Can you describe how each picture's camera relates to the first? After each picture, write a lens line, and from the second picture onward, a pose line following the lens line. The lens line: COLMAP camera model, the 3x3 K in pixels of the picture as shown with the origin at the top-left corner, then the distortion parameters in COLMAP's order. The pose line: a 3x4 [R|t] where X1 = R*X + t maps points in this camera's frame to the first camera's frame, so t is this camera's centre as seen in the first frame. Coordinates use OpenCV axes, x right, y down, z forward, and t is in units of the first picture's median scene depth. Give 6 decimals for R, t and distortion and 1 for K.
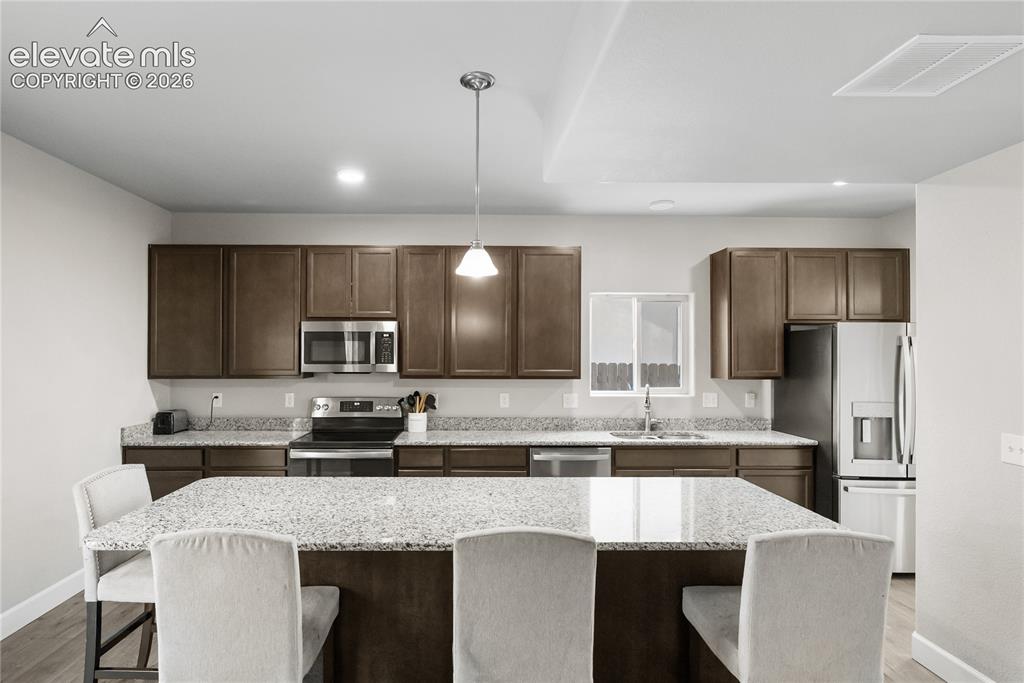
lens RADIAL K [[531.2, 0, 472.4], [0, 531.2, 348.7], [0, 0, 1]] dist [-0.000788, -0.000285]
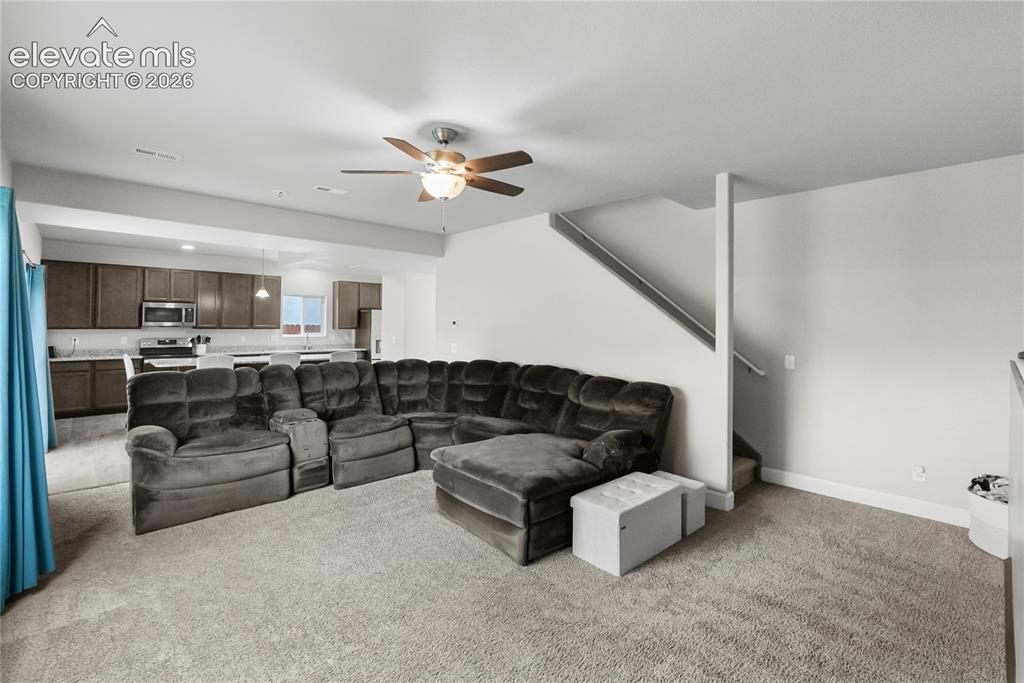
lens RADIAL K [[462.7, 0, 505.4], [0, 462.7, 318.3], [0, 0, 1]] dist [-0.005327, 0.000843]
pose [[0.746040, 0.012386, 0.665786, -0.460153], [-0.012318, 0.999913, -0.004799, 0.004073], [-0.665787, -0.004621, 0.746127, -1.349136]]
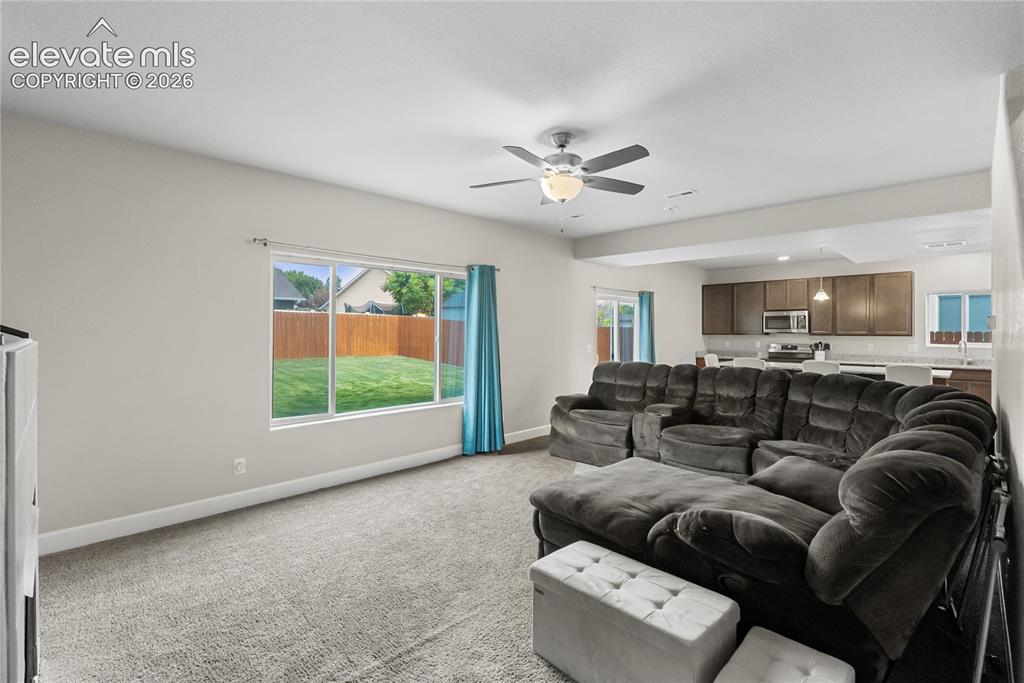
lens RADIAL K [[462.7, 0, 514.2], [0, 462.7, 328.5], [0, 0, 1]] dist [-0.005327, 0.000843]
pose [[0.700791, -0.004480, -0.713353, 0.395713], [0.004144, 0.999989, -0.002209, 0.025477], [0.713355, -0.001408, 0.700802, -1.324980]]
